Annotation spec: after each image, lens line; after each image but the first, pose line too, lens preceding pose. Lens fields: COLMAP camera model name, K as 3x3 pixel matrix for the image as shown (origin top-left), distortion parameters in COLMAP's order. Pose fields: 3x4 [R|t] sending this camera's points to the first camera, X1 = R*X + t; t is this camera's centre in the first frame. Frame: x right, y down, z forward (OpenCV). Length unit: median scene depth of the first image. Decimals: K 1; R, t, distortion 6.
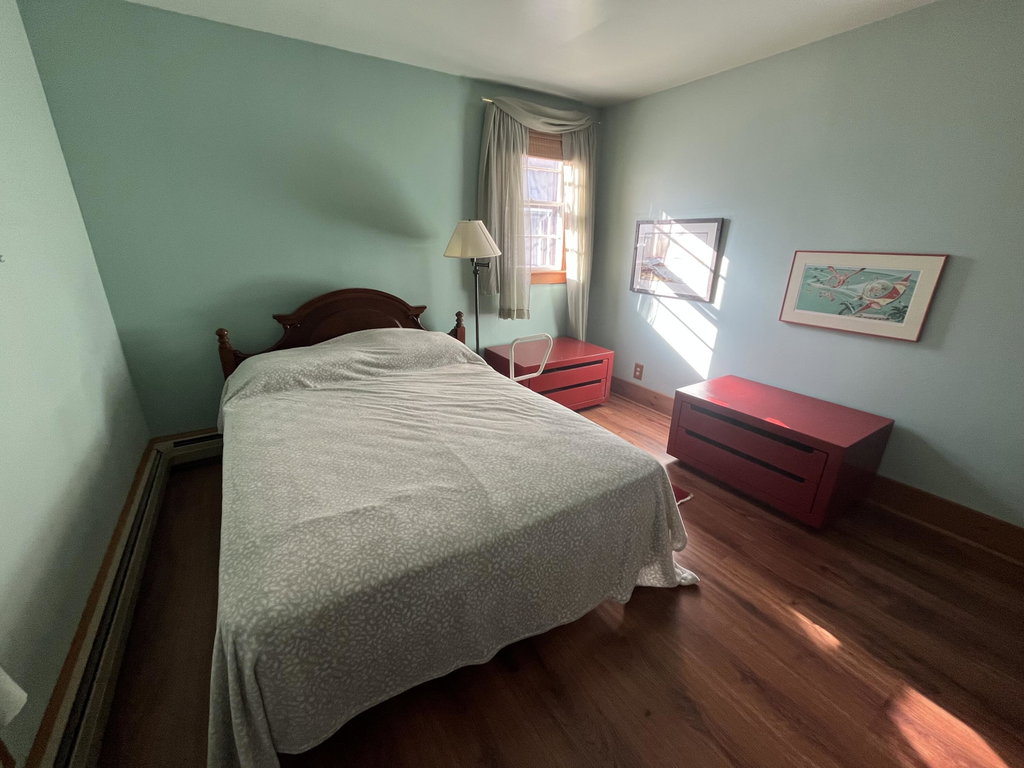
lens RADIAL K [[410.7, 0, 512.2], [0, 410.7, 384.4], [0, 0, 1]] dist [-0.001978, -0.000462]
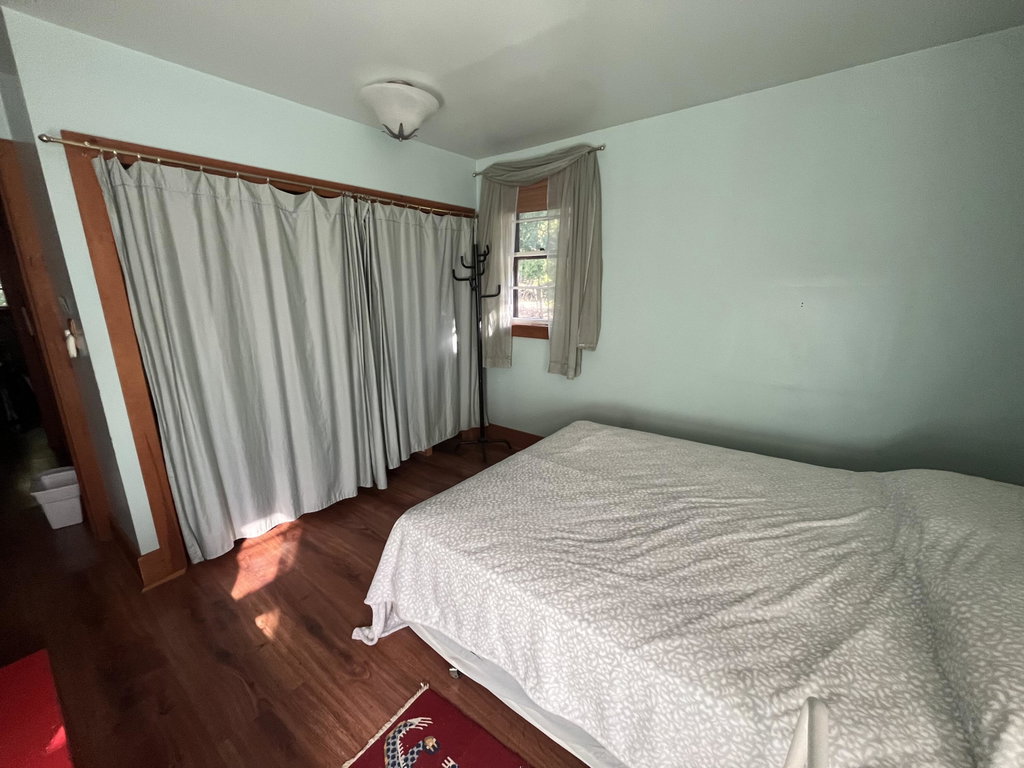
lens RADIAL K [[410.7, 0, 511.6], [0, 410.7, 391.7], [0, 0, 1]] dist [-0.001978, -0.000462]
pose [[-0.940096, 0.075749, -0.332387, 0.275536], [-0.124427, 0.831499, 0.541412, -0.411615], [0.317391, 0.550337, -0.772264, 1.115217]]
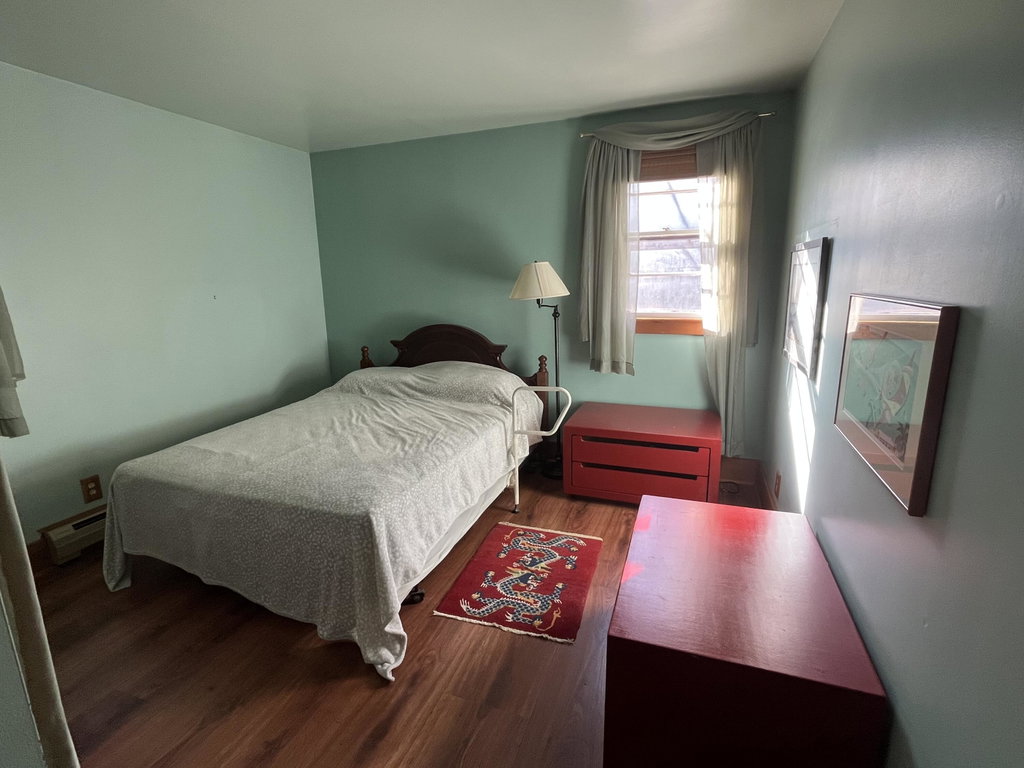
lens RADIAL K [[509.3, 0, 509.8], [0, 509.3, 384.7], [0, 0, 1]] dist [-0.009934, -0.000407]
pose [[0.607686, 0.142162, -0.781350, 0.947437], [-0.242224, 0.970148, -0.011875, -0.104935], [0.756337, 0.196478, 0.623980, 0.305498]]
